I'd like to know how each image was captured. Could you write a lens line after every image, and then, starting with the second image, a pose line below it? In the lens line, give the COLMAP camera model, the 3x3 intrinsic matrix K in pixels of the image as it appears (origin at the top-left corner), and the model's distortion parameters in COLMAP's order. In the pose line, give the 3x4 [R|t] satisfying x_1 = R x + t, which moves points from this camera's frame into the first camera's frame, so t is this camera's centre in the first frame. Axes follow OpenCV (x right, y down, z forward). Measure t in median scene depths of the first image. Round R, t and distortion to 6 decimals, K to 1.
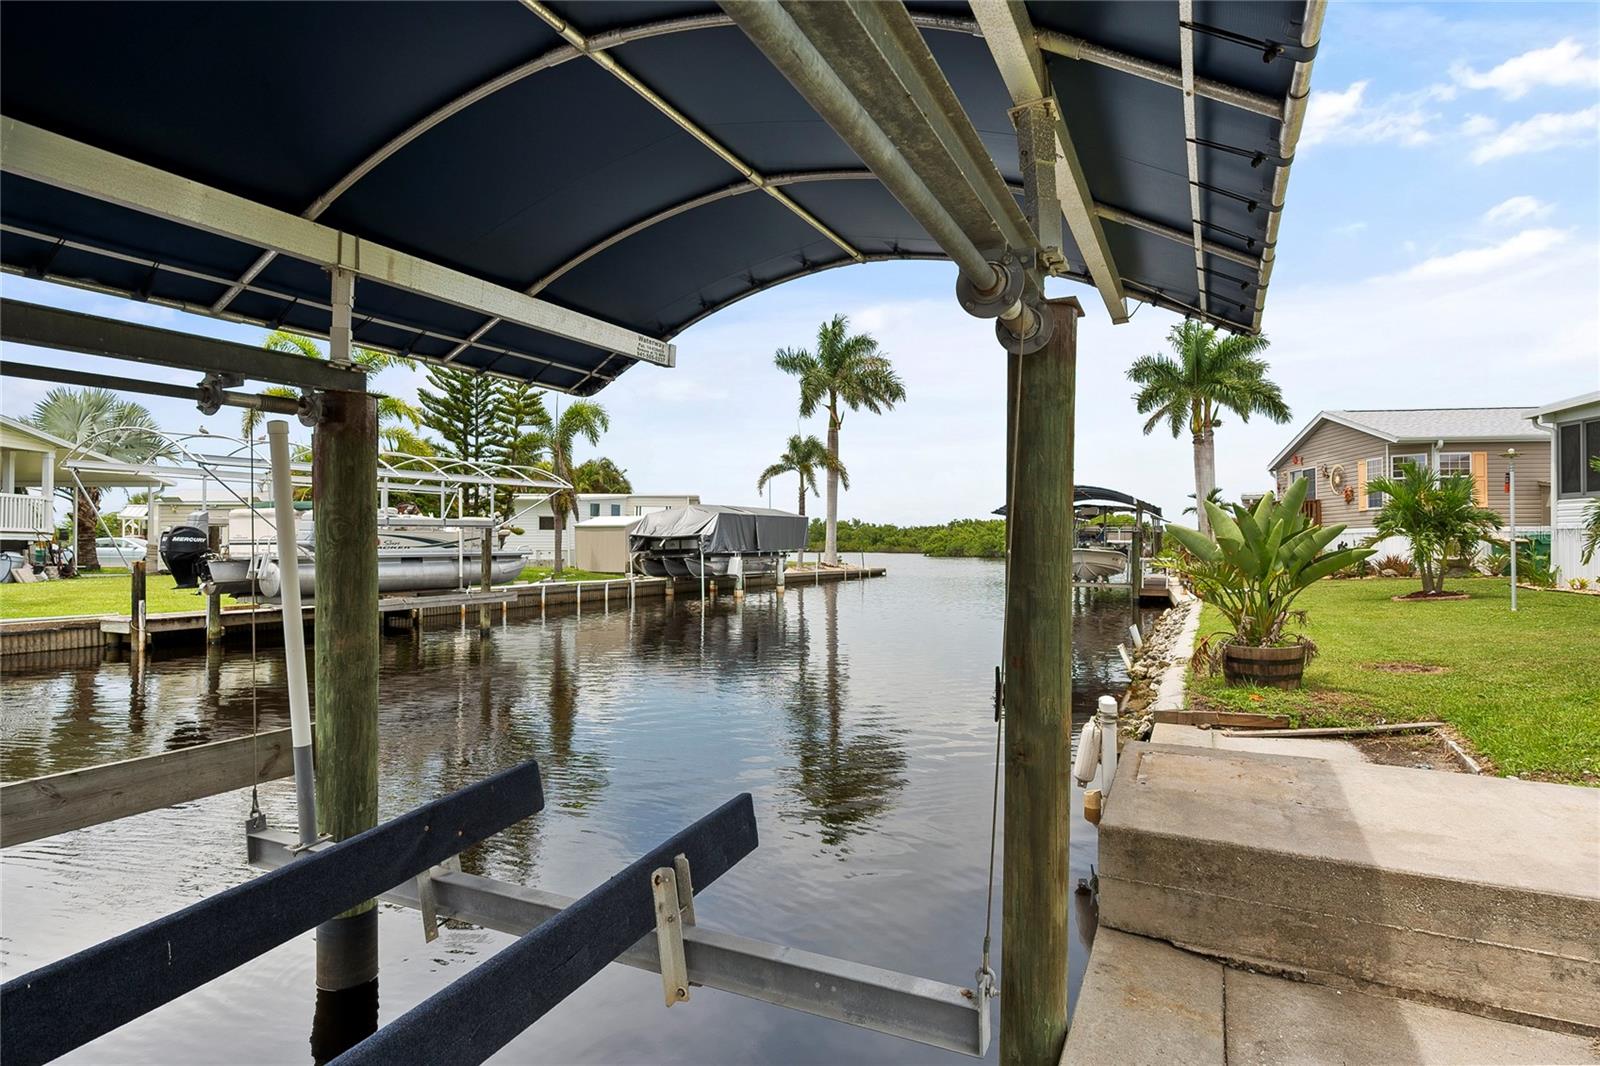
lens RADIAL K [[846.0, 0, 800.0], [0, 846.0, 533.0], [0, 0, 1]] dist [-0.002542, 0.000716]
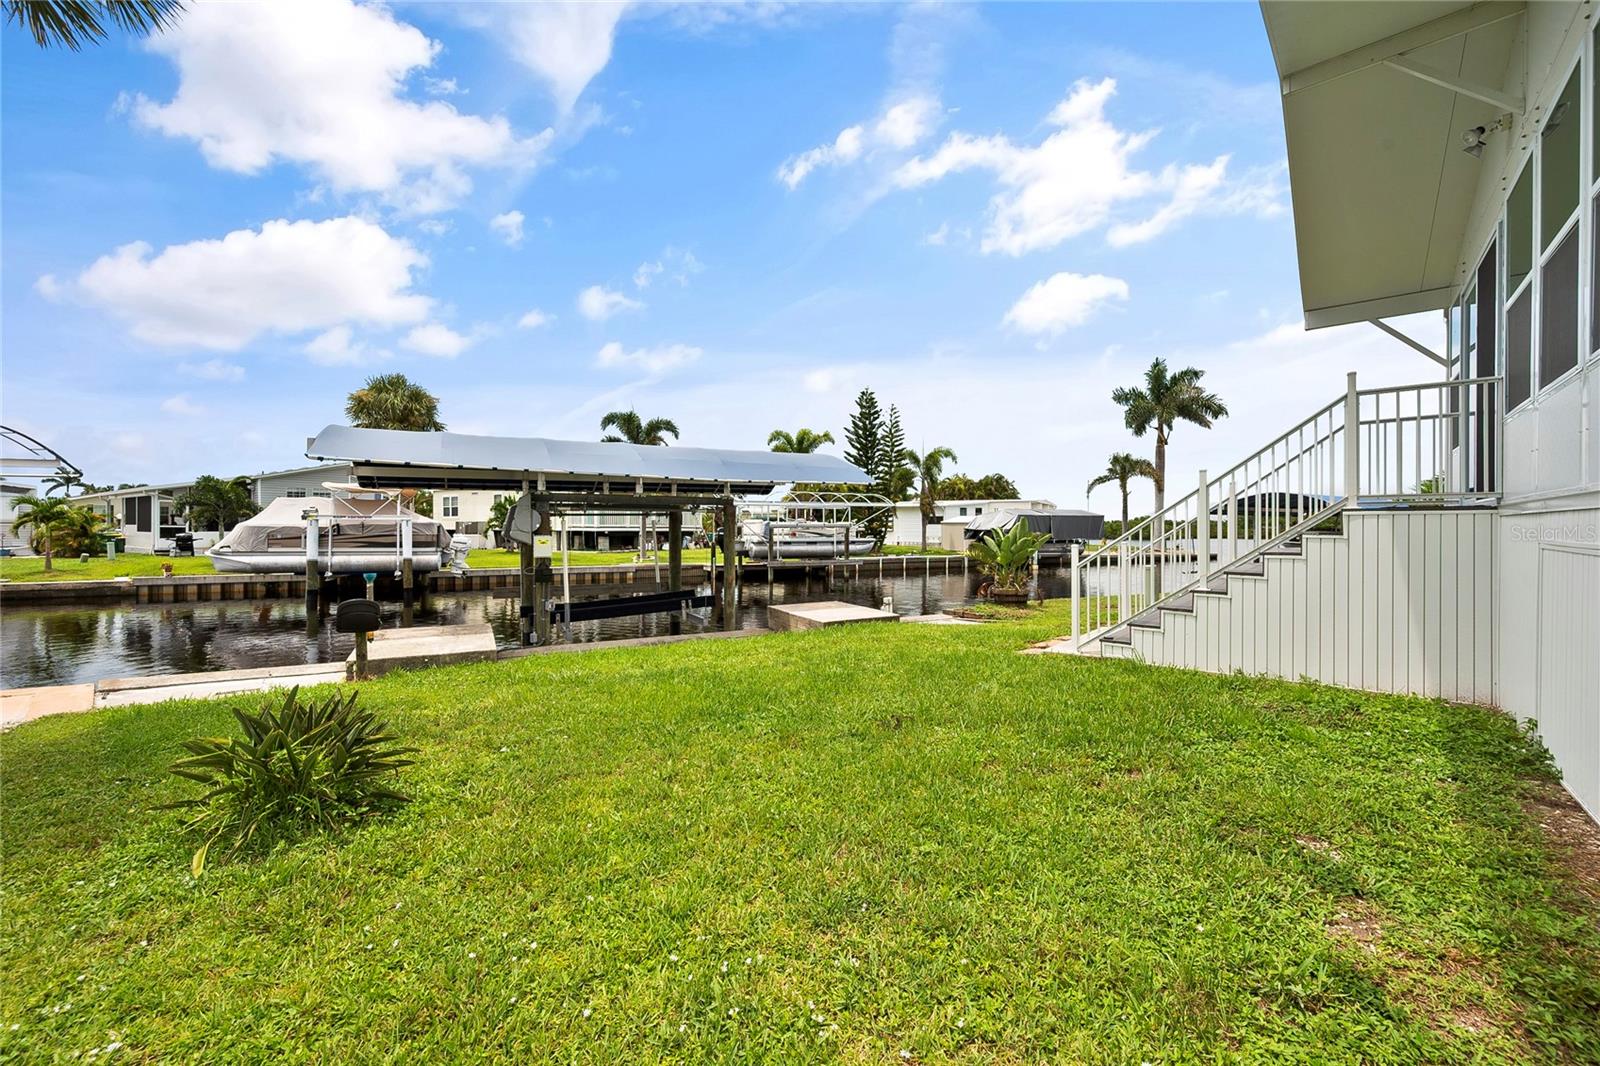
lens RADIAL K [[632.9, 0, 799.3], [0, 632.9, 528.2], [0, 0, 1]] dist [0.000854, -0.000165]
pose [[0.809587, 0.003814, -0.586987, 0.267711], [0.003359, 0.999932, 0.011130, -0.013744], [0.586990, -0.010982, 0.809520, -0.182747]]
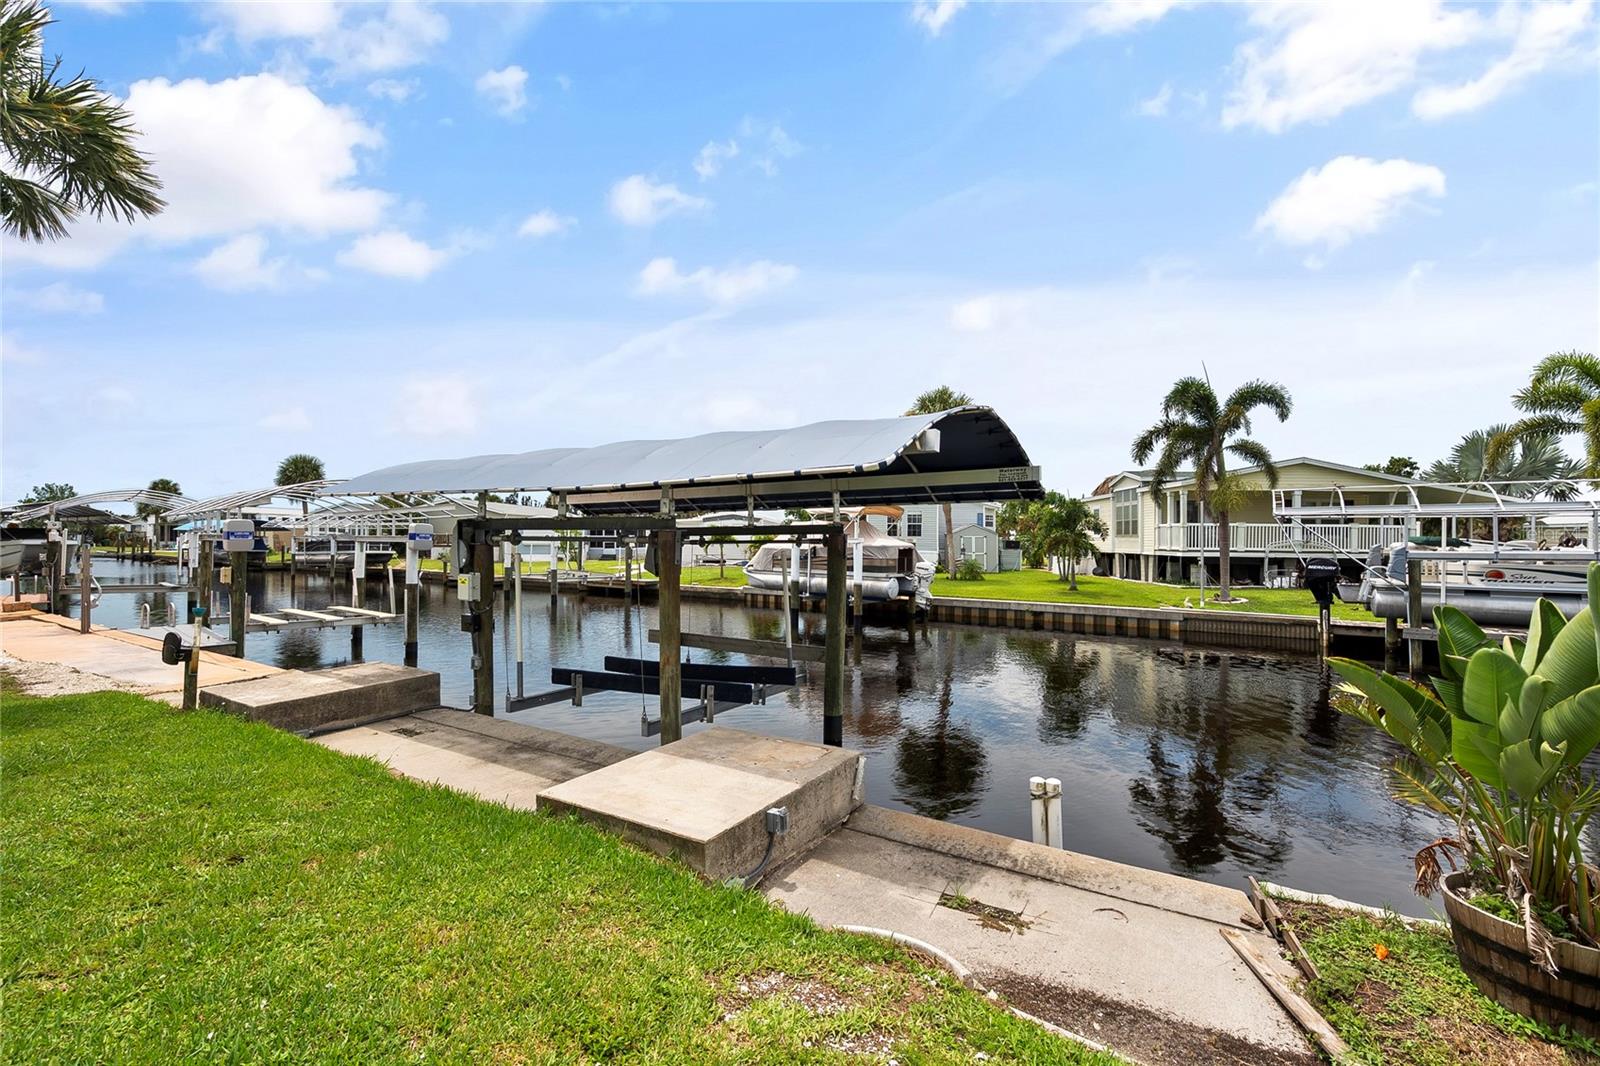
lens RADIAL K [[703.1, 0, 795.1], [0, 703.1, 531.7], [0, 0, 1]] dist [-0.000137, -0.000197]
pose [[-0.118333, -0.011937, -0.992902, 0.242280], [0.003905, 0.999914, -0.012487, -0.019173], [0.992966, -0.005355, -0.118276, 0.151871]]
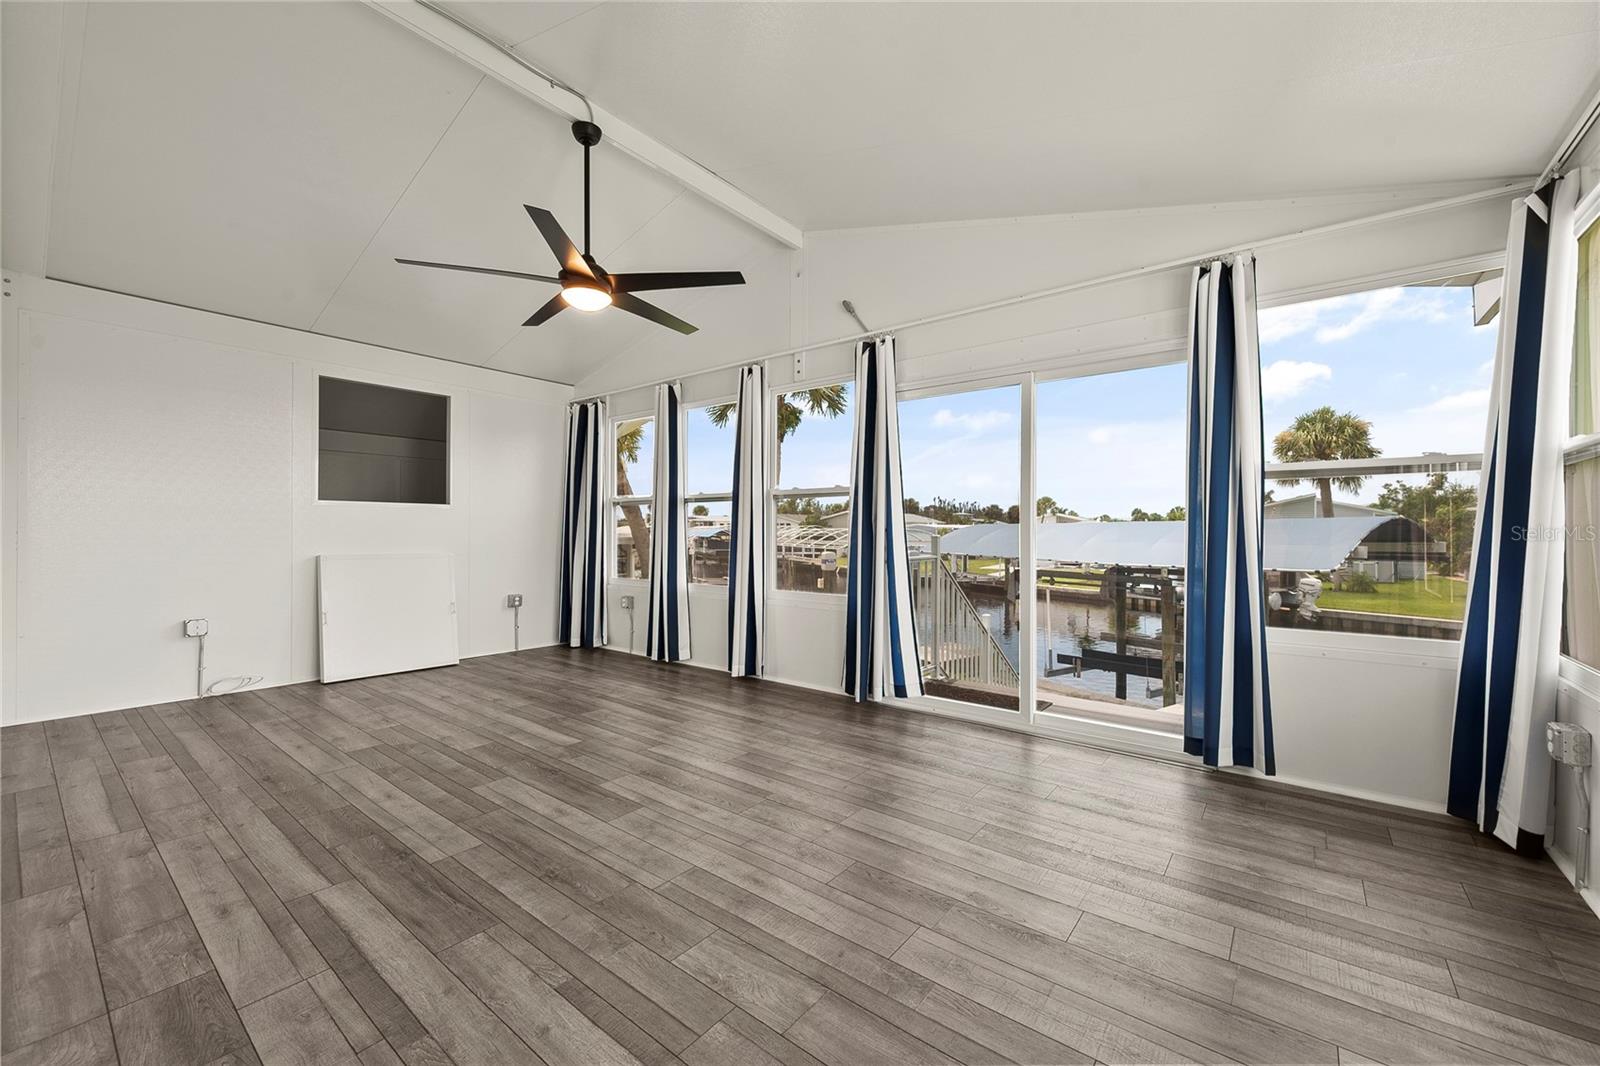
lens RADIAL K [[634.0, 0, 799.0], [0, 634.0, 527.9], [0, 0, 1]] dist [0.003405, -0.000088]
pose [[-0.552942, -0.002306, -0.833217, 0.451597], [0.010279, 0.999901, -0.009589, -0.055388], [0.833156, -0.013867, -0.552864, 0.112106]]
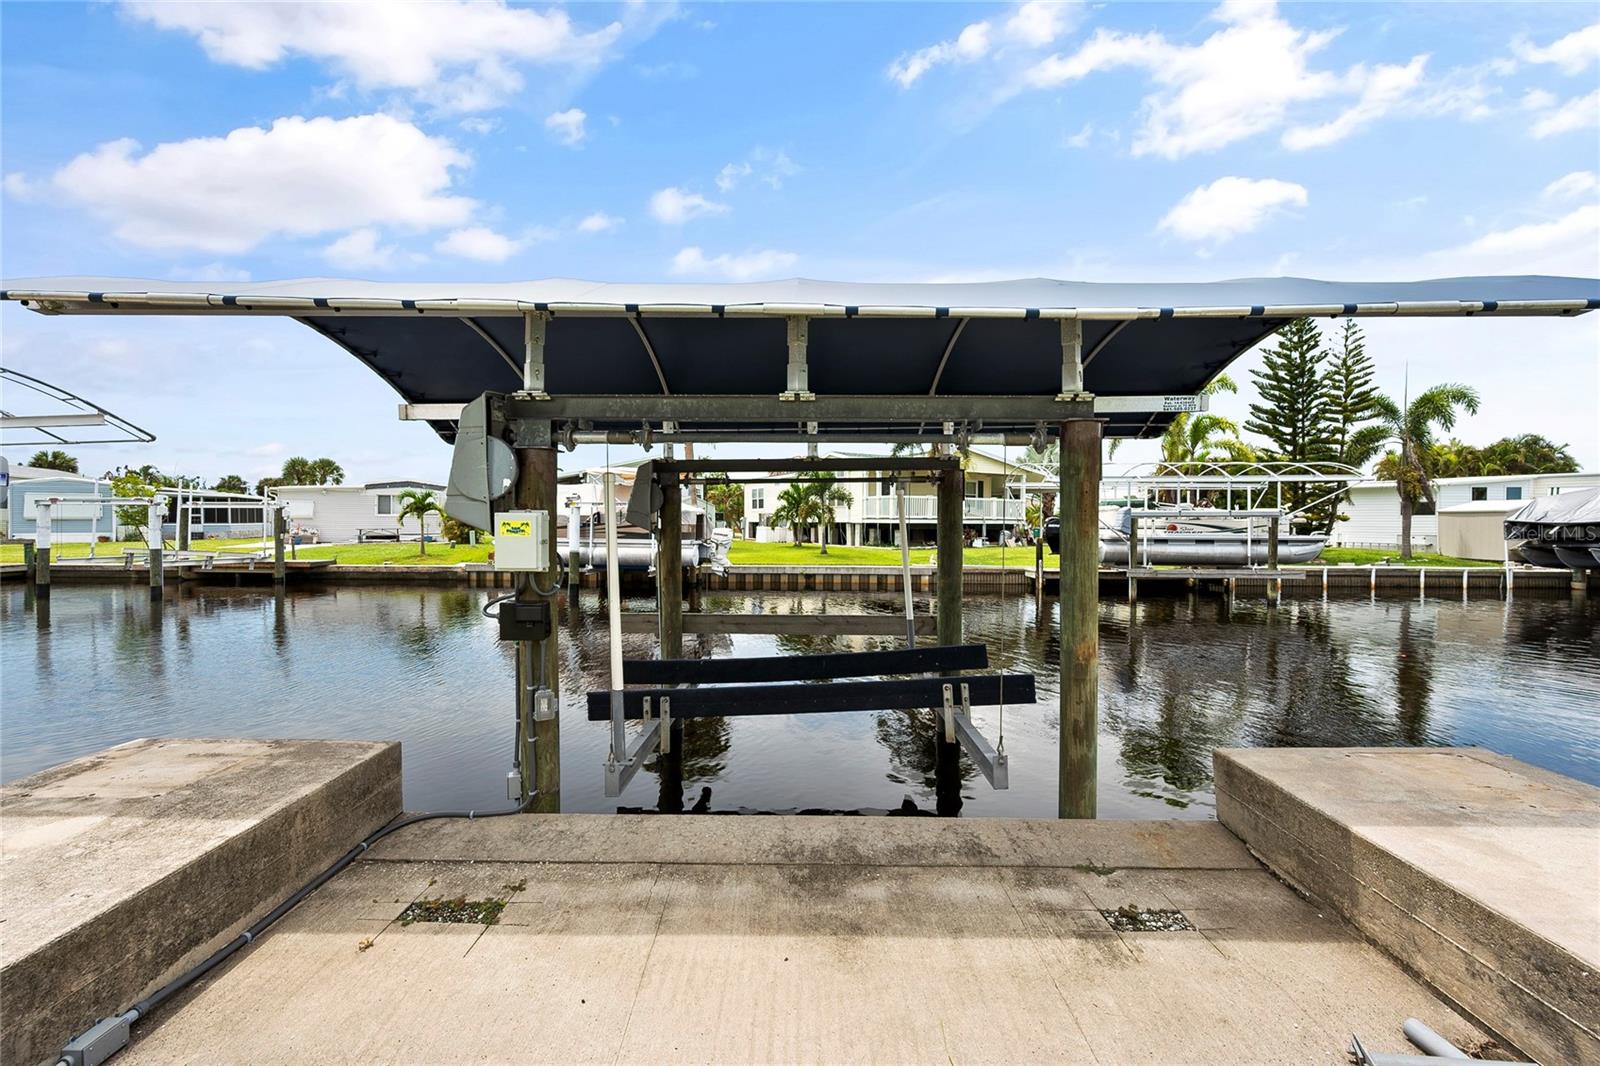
lens RADIAL K [[637.4, 0, 796.1], [0, 637.4, 525.2], [0, 0, 1]] dist [0.000513, -0.000299]
pose [[0.425424, 0.007822, -0.904961, 0.107416], [0.005357, 0.999923, 0.011161, -0.005303], [0.904978, -0.009596, 0.425349, -0.010497]]
